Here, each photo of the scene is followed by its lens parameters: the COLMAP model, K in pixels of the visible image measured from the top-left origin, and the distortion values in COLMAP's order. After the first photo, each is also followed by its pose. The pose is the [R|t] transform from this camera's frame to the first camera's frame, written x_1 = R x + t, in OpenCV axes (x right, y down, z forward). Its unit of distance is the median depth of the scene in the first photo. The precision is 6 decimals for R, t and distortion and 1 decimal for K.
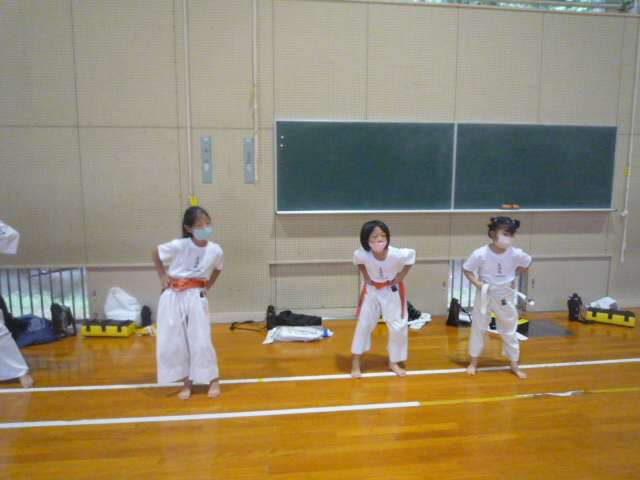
lens RADIAL K [[491.8, 0, 320.0], [0, 491.8, 240.0], [0, 0, 1]] dist [-0.002211, -0.009054]
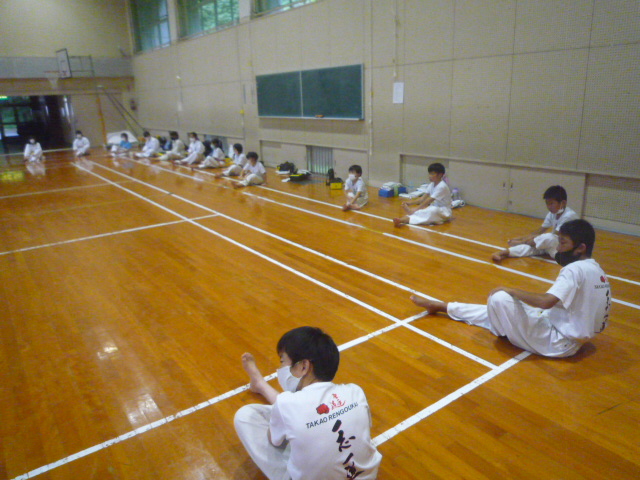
lens RADIAL K [[482.5, 0, 322.8], [0, 482.5, 241.3], [0, 0, 1]] dist [-0.011275, -0.011045]
pose [[0.484232, 0.233949, -0.843082, 2.096541], [-0.078068, 0.971298, 0.224689, -0.022615], [0.871450, -0.042984, 0.488598, 0.142362]]
